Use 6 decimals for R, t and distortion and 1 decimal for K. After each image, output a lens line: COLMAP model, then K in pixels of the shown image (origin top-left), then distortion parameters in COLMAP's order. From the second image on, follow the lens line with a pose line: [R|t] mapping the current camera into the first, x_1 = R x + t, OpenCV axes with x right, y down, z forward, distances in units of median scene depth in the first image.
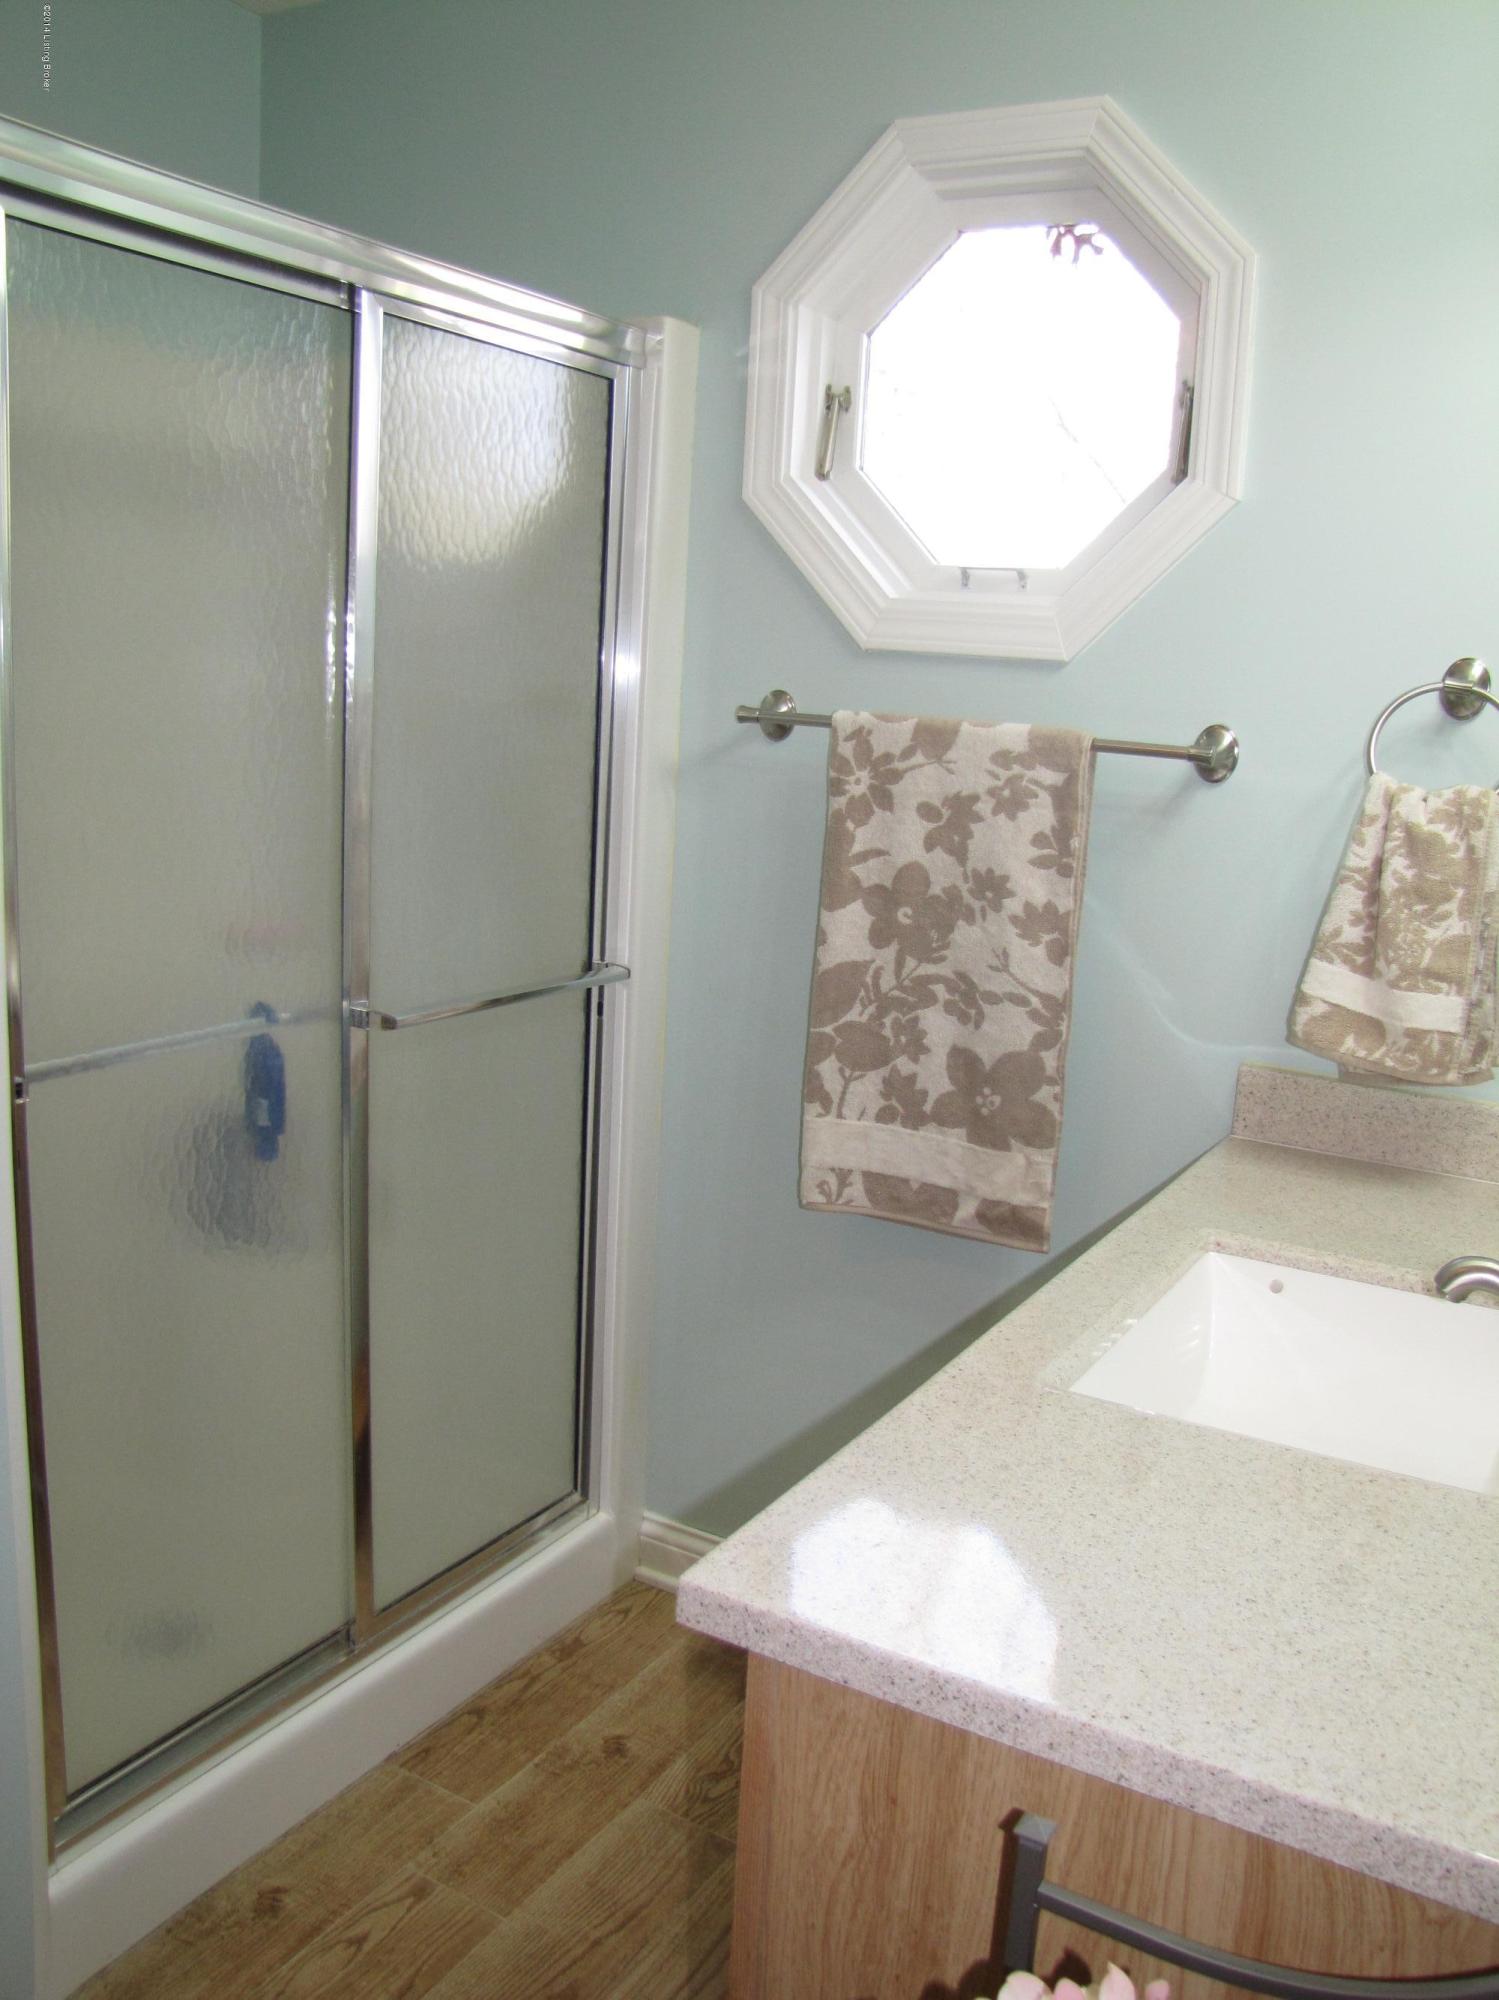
lens RADIAL K [[1660.9, 0, 748.9], [0, 1660.9, 998.0], [0, 0, 1]] dist [-0.179273, 0.140570]
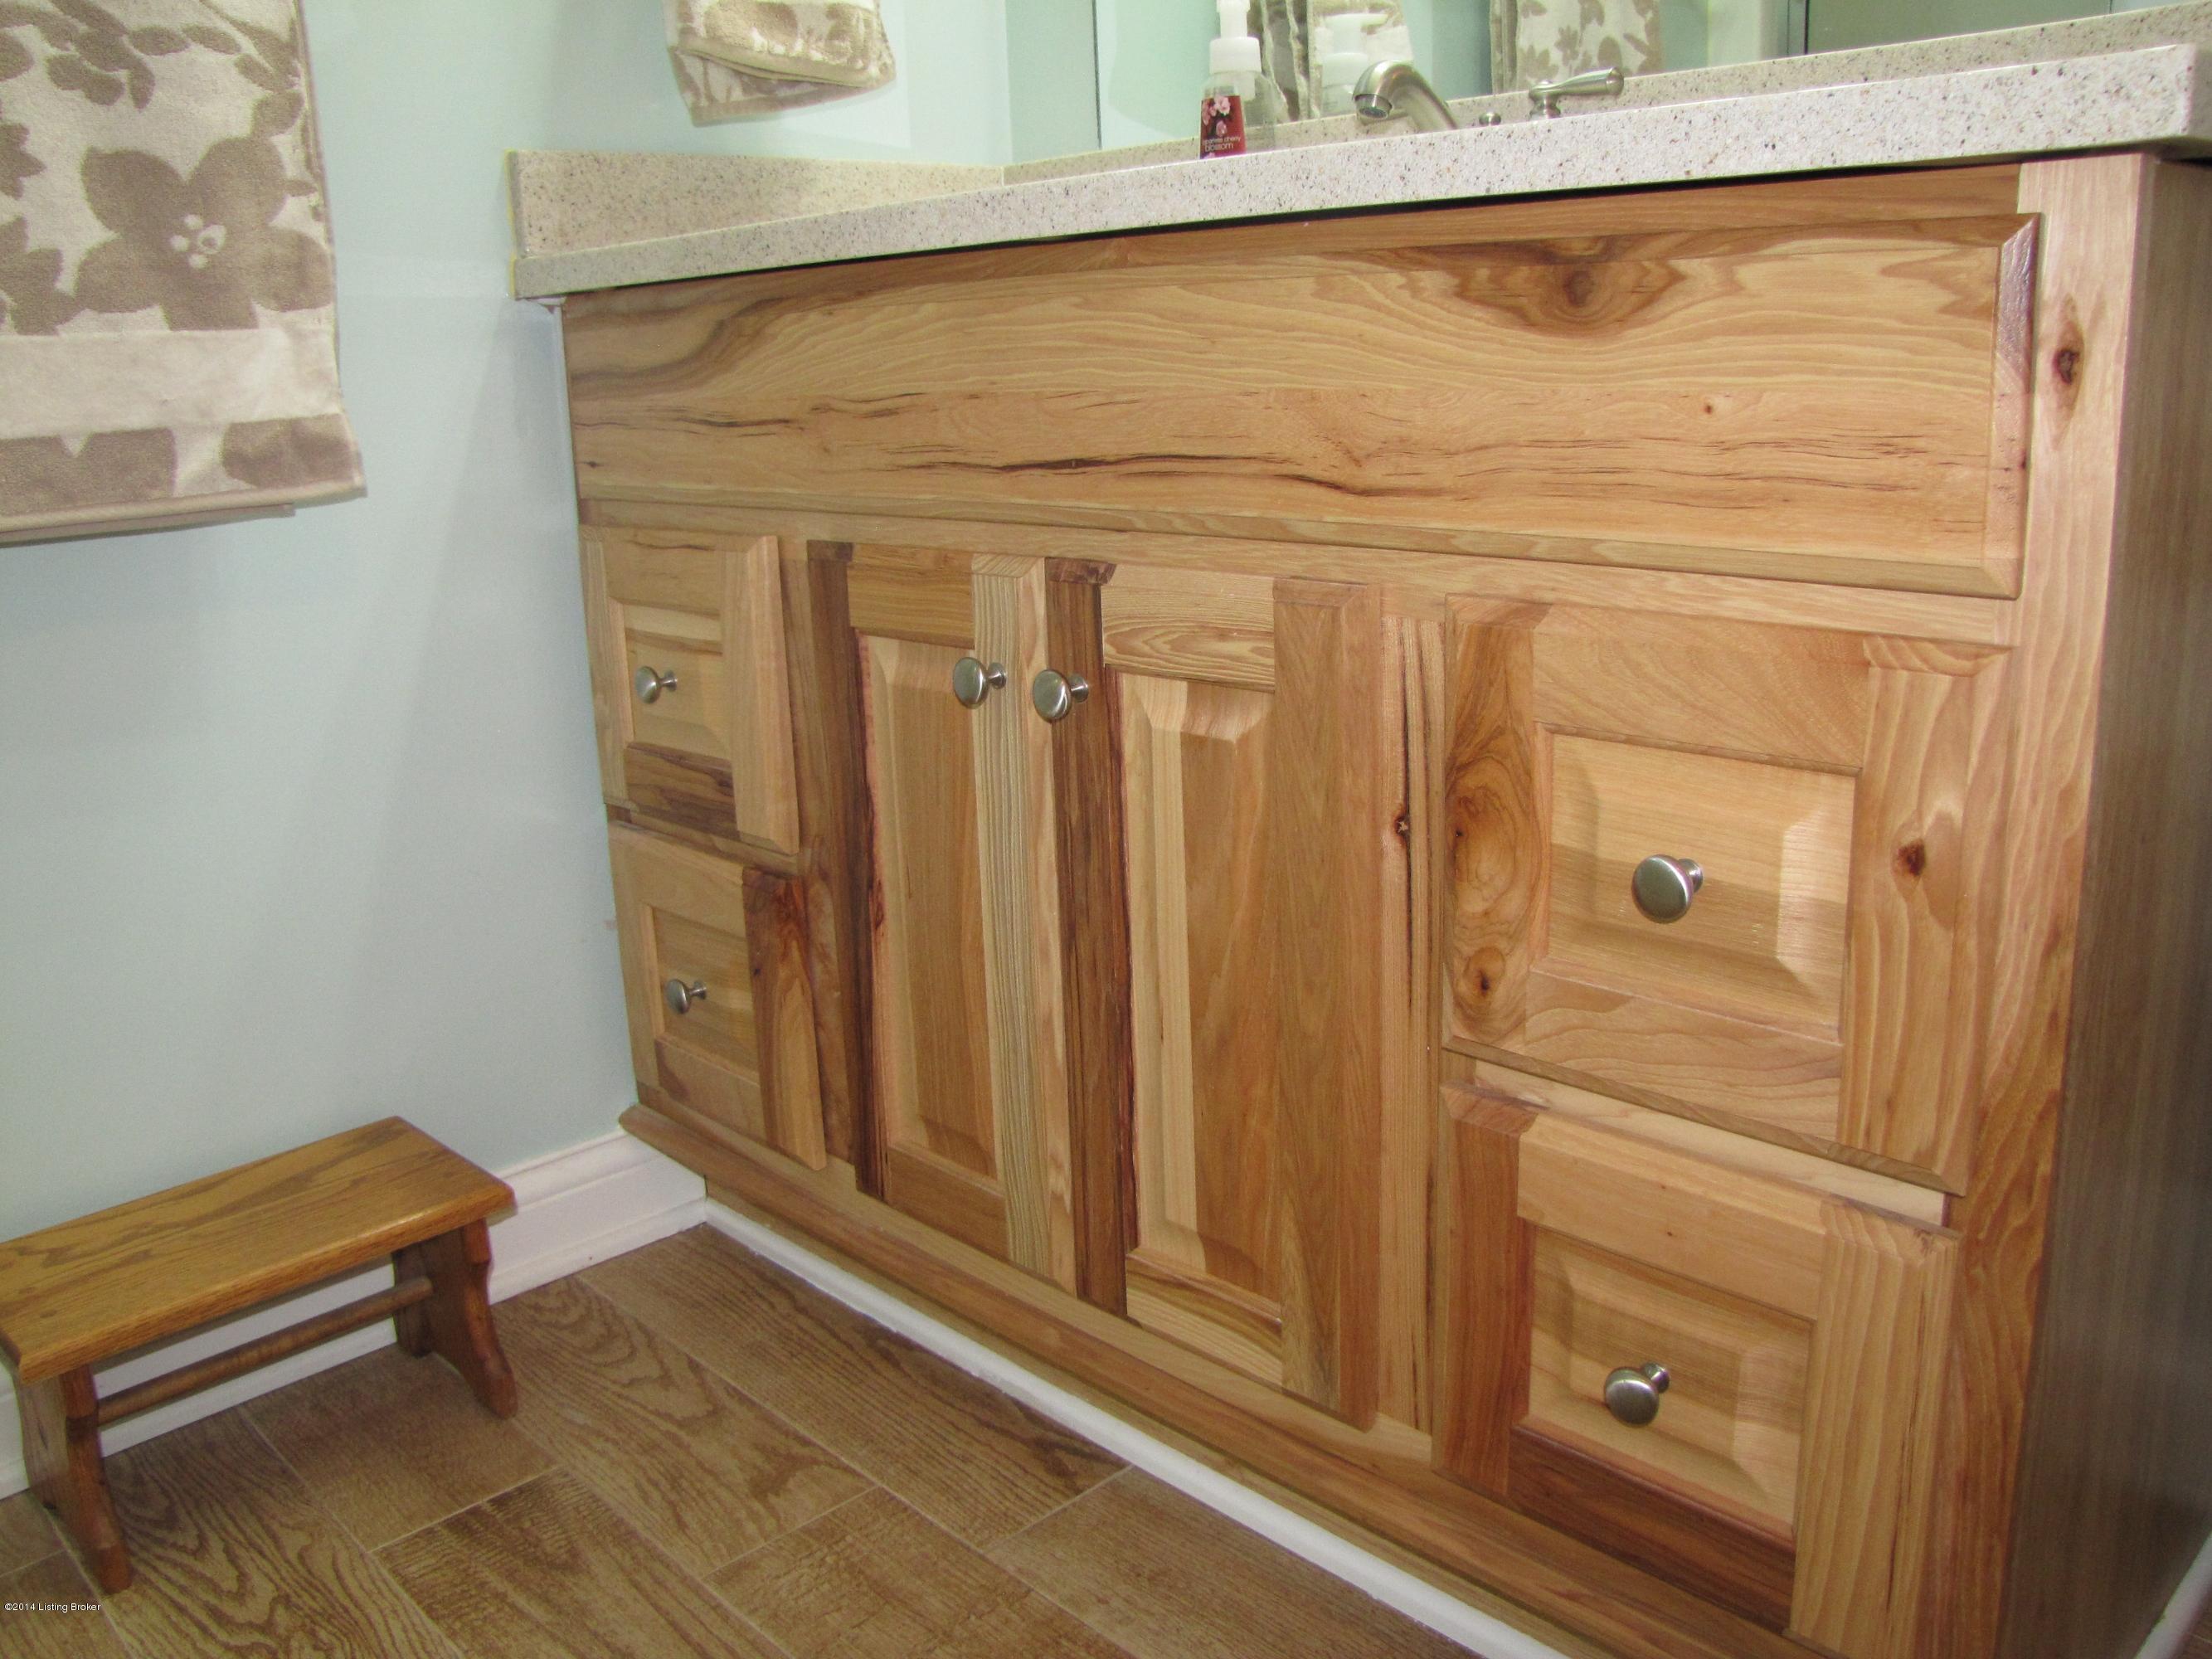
lens RADIAL K [[1837.0, 0, 1111.0], [0, 1837.0, 834.4], [0, 0, 1]] dist [-0.179273, 0.140570]
pose [[0.254179, -0.302595, 0.918602, -0.377654], [0.238437, 0.940085, 0.243696, 0.180610], [-0.937305, 0.157086, 0.311099, 0.567231]]
